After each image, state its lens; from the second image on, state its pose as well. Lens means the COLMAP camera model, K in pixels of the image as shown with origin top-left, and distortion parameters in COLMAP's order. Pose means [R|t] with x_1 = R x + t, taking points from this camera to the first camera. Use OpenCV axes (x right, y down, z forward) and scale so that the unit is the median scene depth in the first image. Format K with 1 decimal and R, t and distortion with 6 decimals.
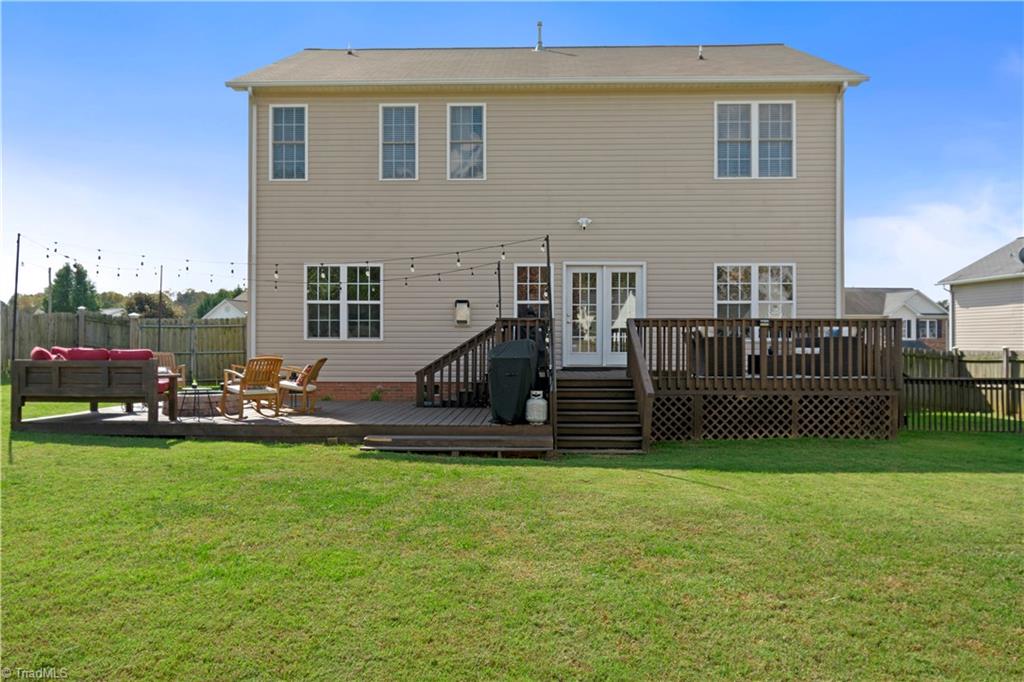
lens RADIAL K [[786.7, 0, 511.2], [0, 786.7, 343.3], [0, 0, 1]] dist [0.011355, 0.002410]
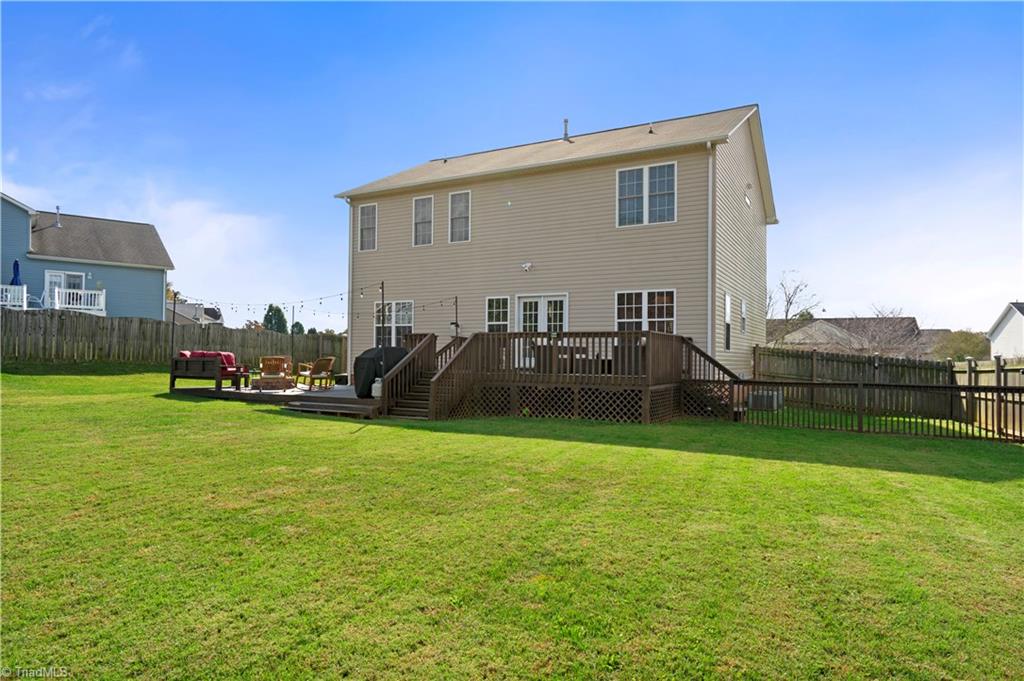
lens RADIAL K [[650.2, 0, 515.2], [0, 650.2, 343.4], [0, 0, 1]] dist [0.013683, -0.004293]
pose [[0.887685, -0.003673, -0.460436, 0.610987], [-0.006100, 0.999787, -0.019734, 0.008873], [0.460411, 0.020326, 0.887473, -0.047003]]
